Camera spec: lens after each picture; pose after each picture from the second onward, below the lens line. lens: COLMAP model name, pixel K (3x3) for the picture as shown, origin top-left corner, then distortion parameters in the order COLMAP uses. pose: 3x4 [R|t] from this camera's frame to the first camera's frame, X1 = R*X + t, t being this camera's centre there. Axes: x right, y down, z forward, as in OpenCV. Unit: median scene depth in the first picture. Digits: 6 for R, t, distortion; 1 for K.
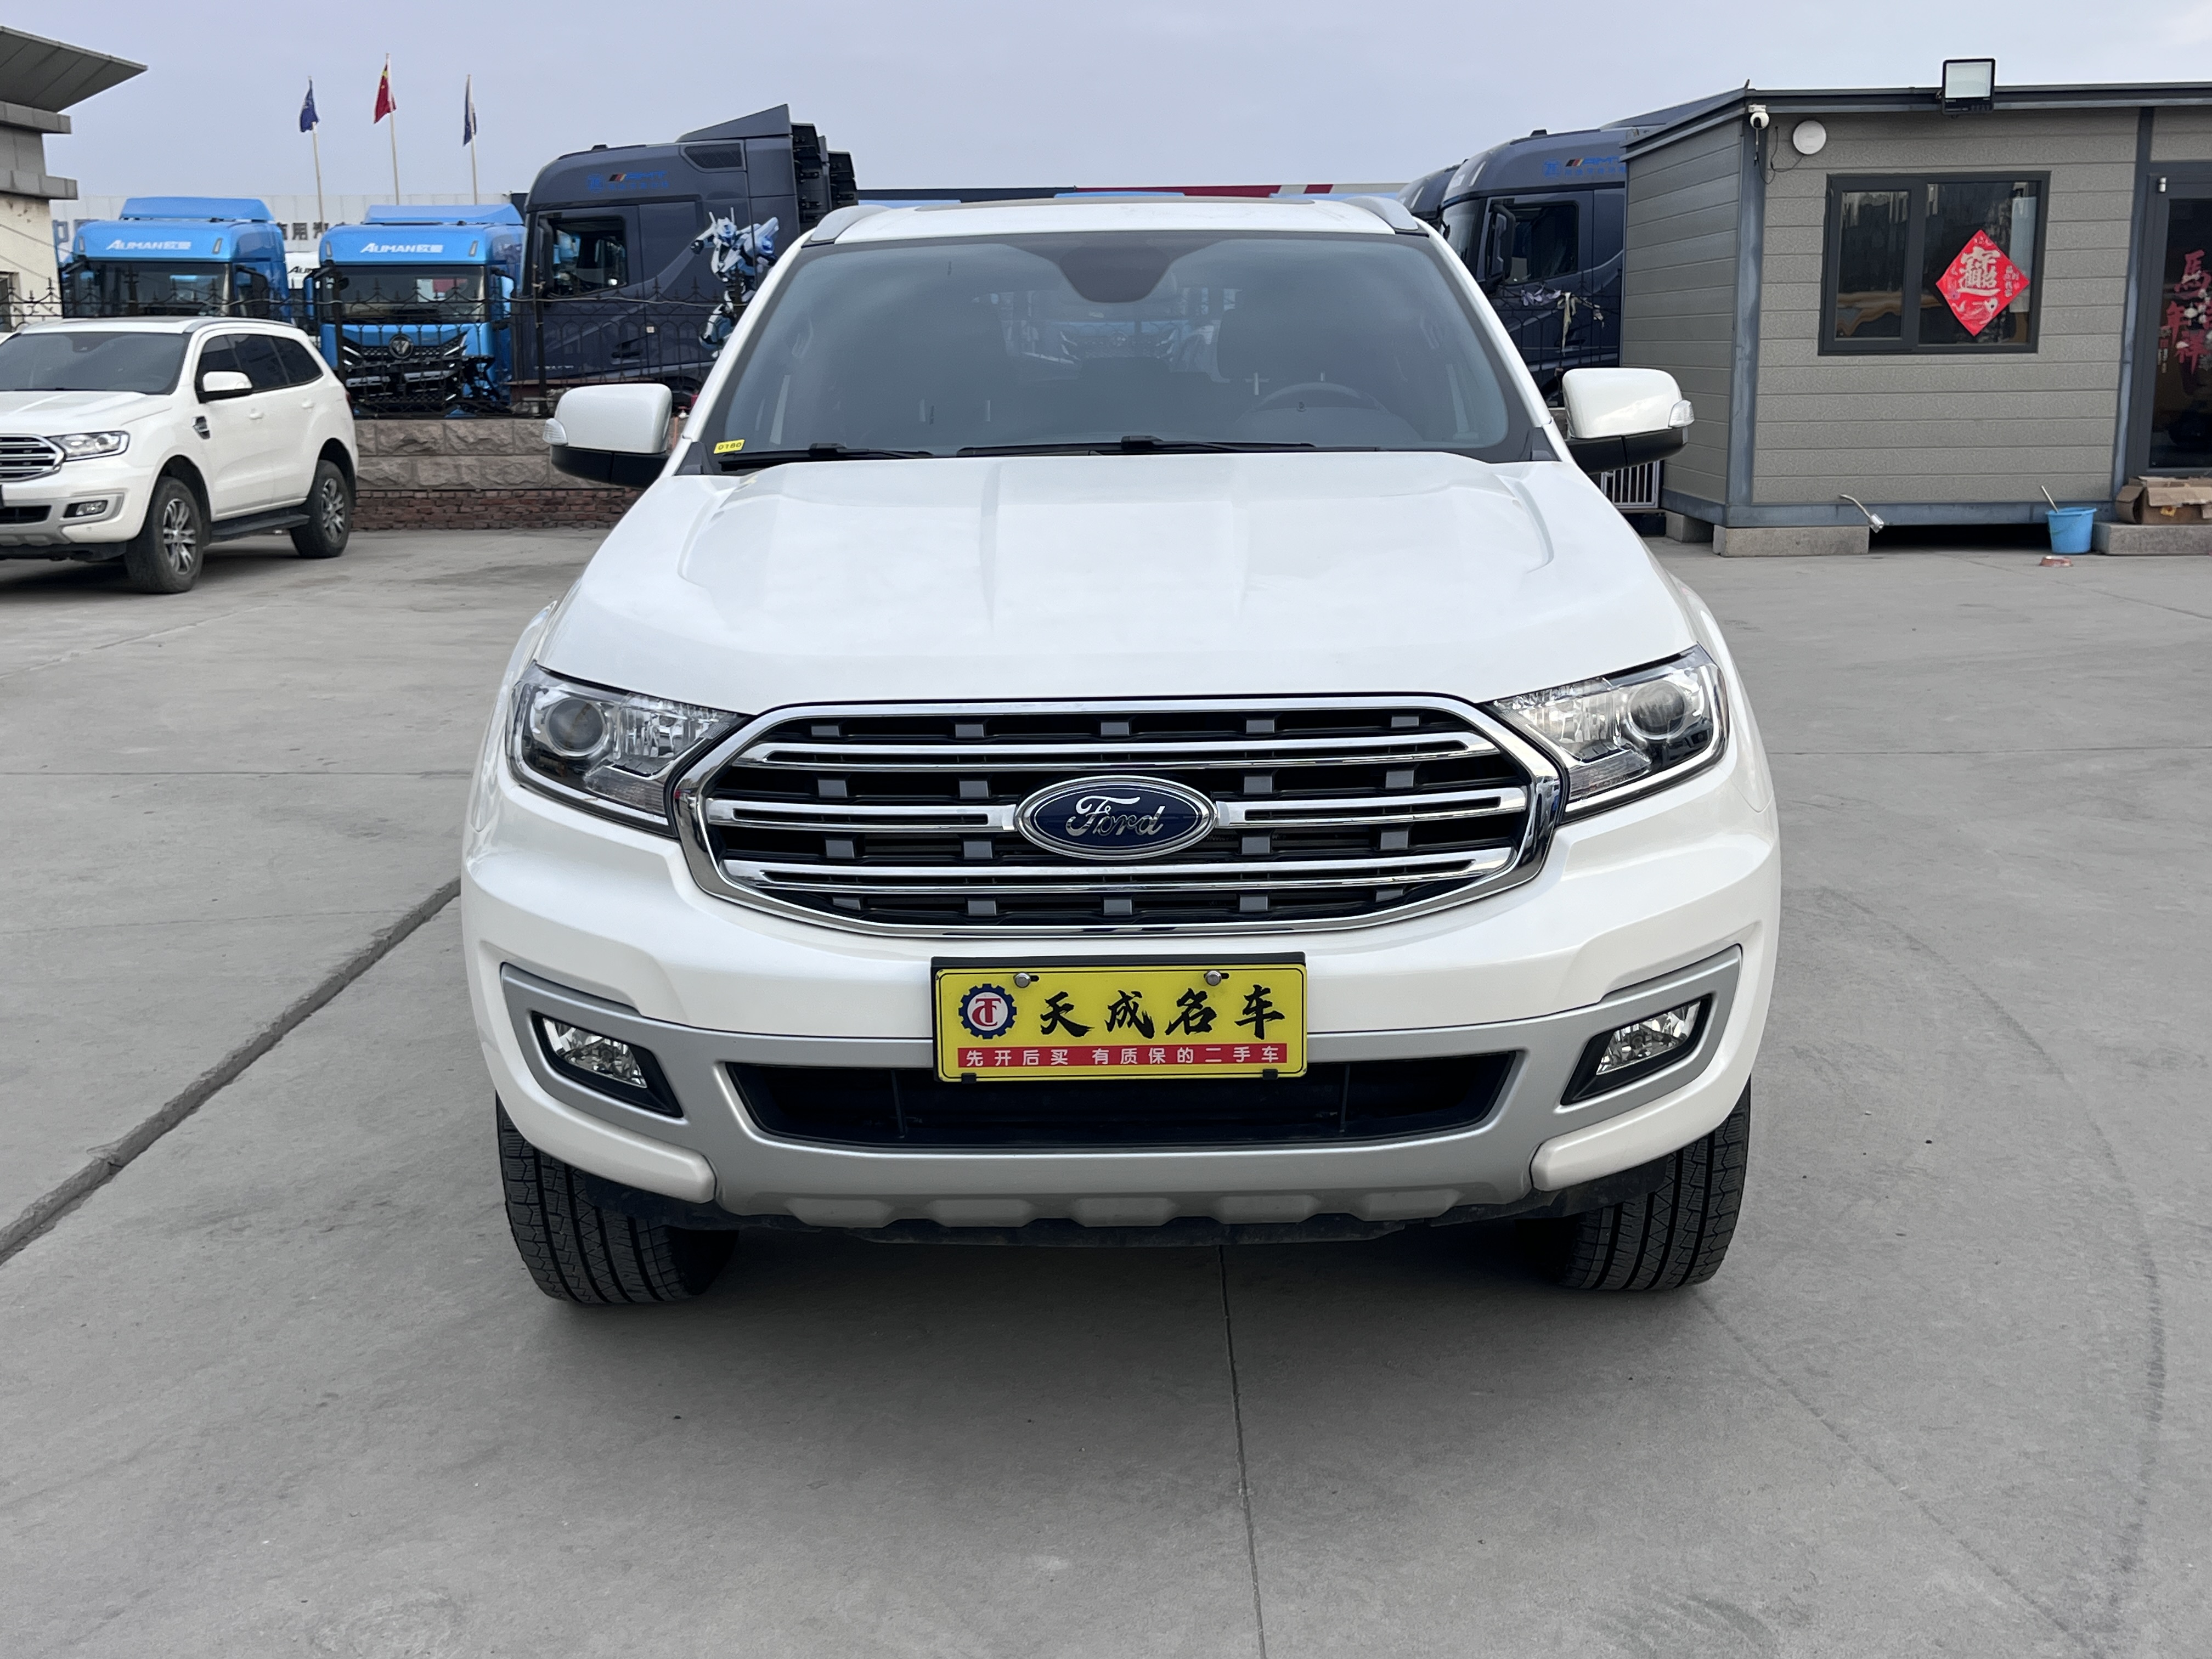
lens RADIAL K [[2323.2, 0, 1141.9], [0, 2323.2, 779.1], [0, 0, 1]] dist [0.024387, 0.024637]
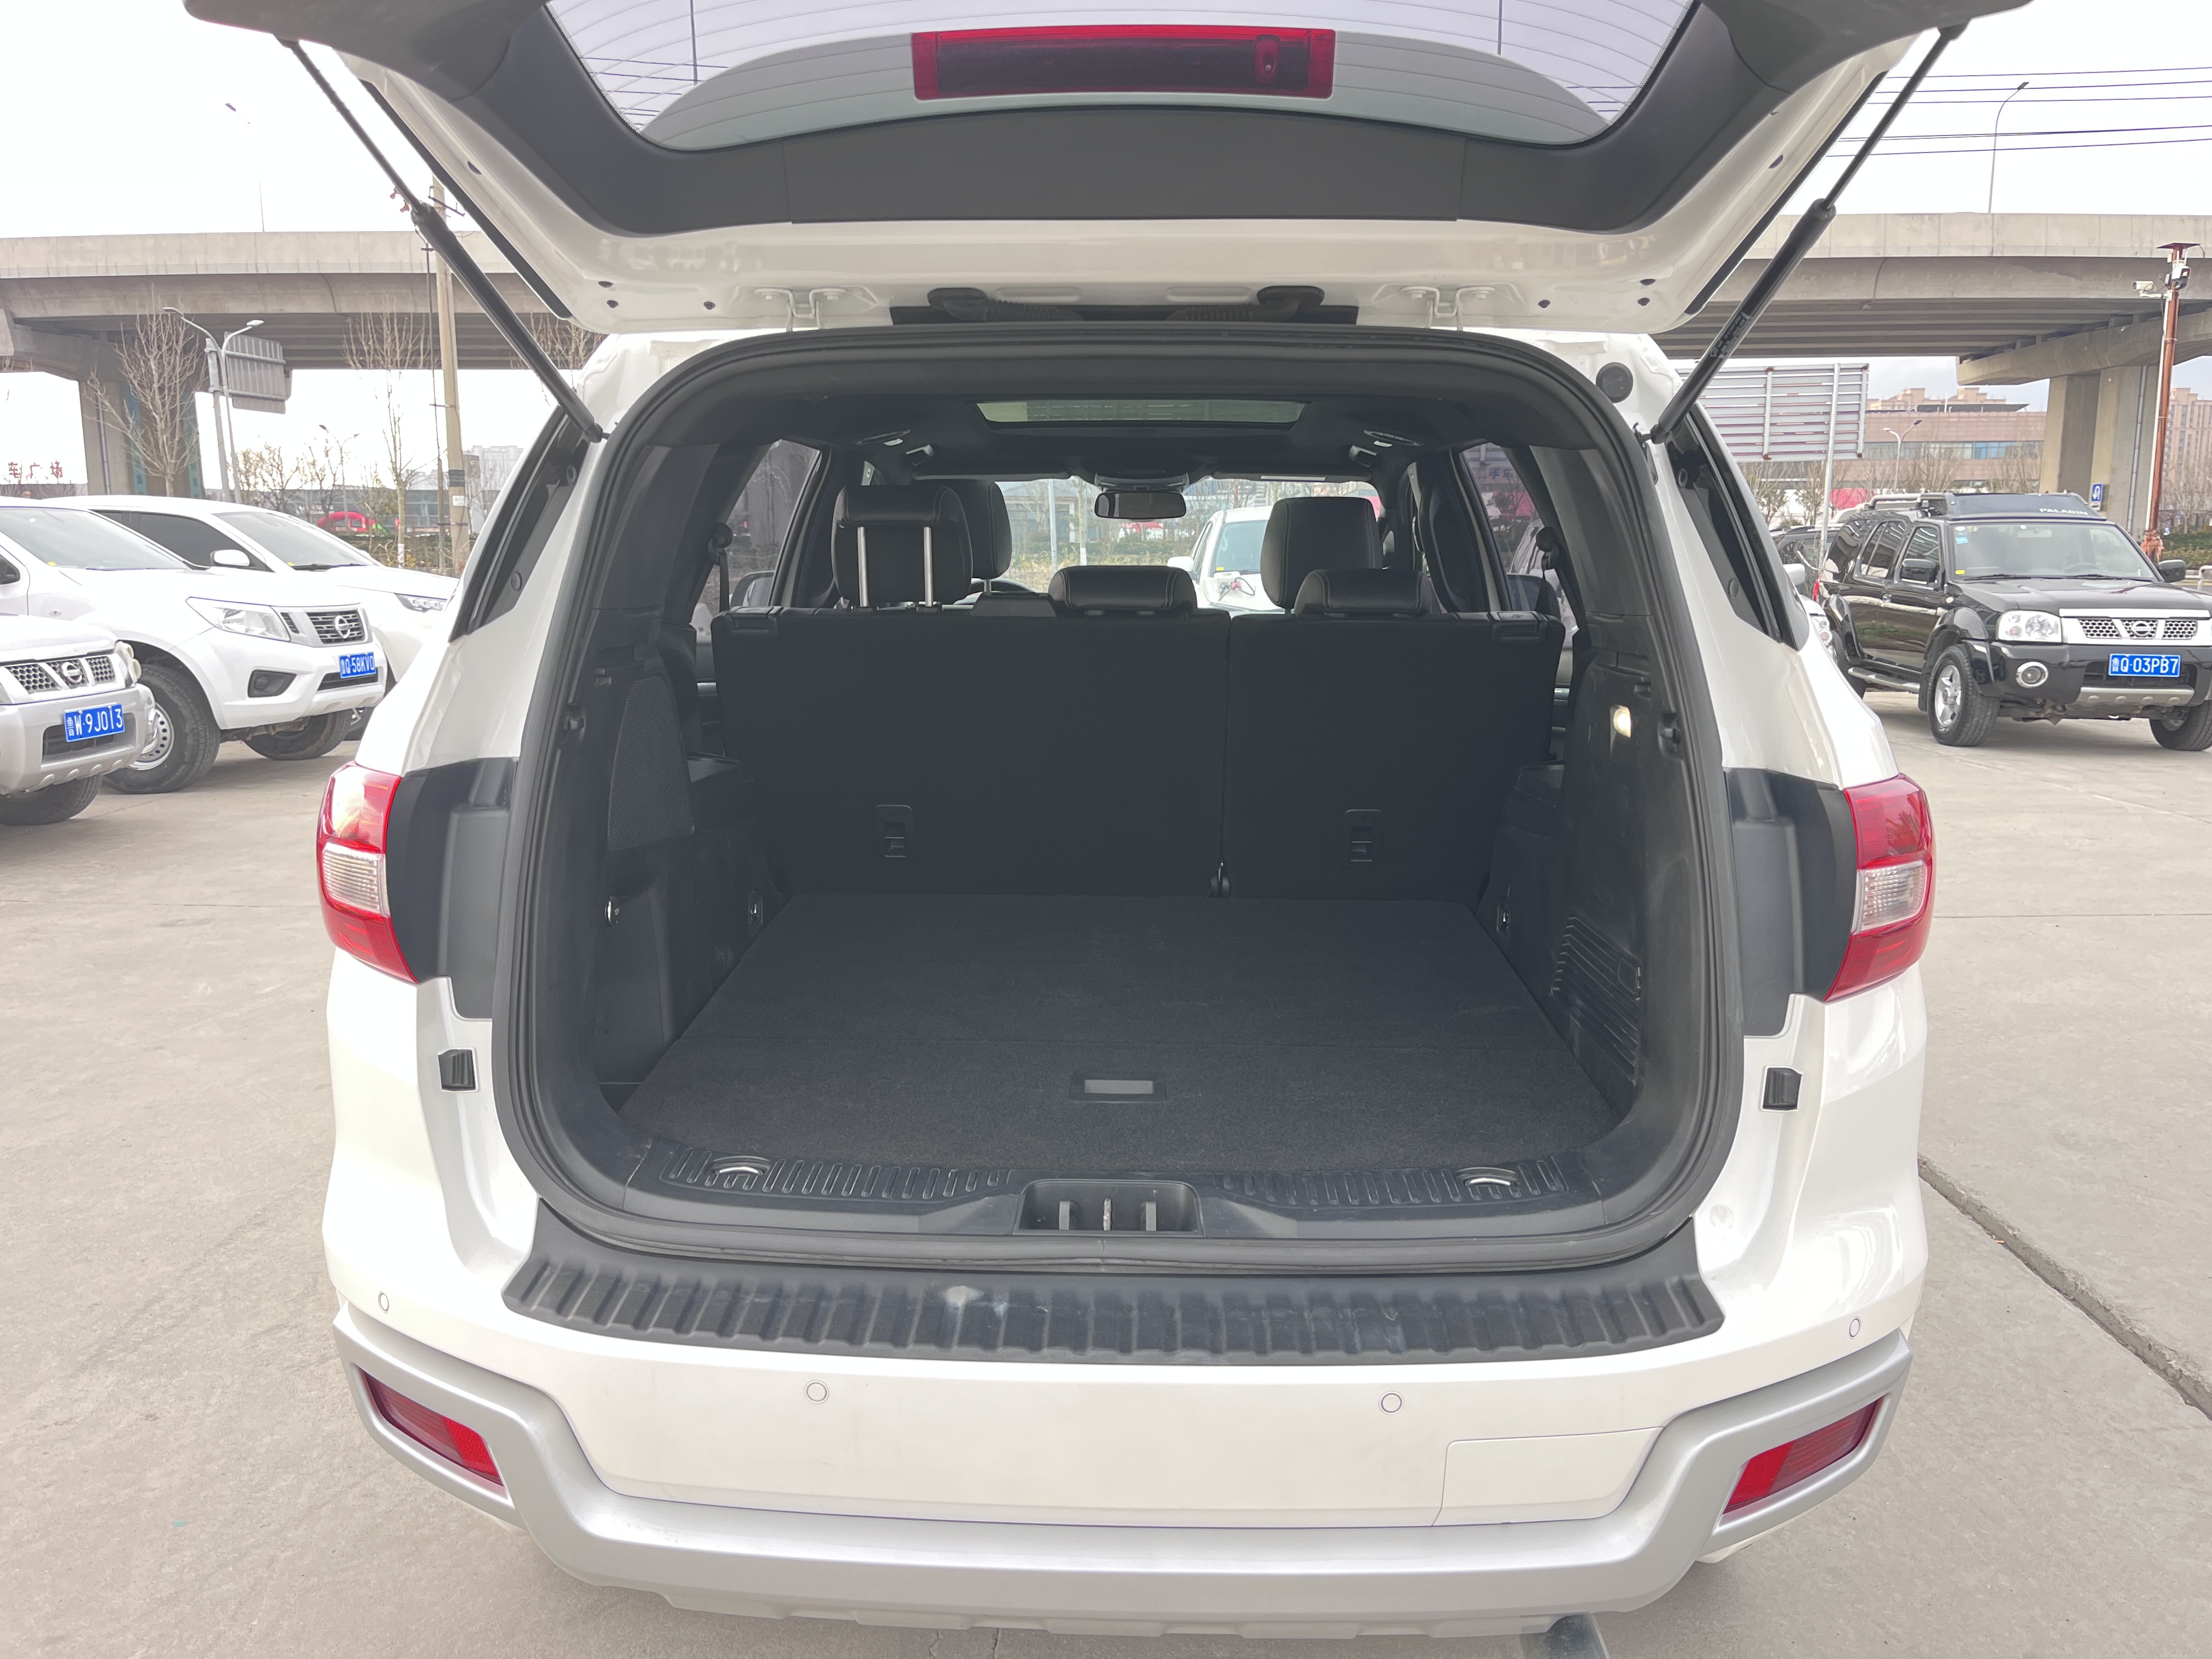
lens RADIAL K [[1663.9, 0, 1106.0], [0, 1663.9, 829.5], [0, 0, 1]] dist [0.114096, -0.158236]
pose [[-0.999489, 0.005425, 0.031493, -0.027228], [0.015737, 0.941264, 0.337303, -0.479783], [-0.027813, 0.337627, -0.940869, 2.605756]]
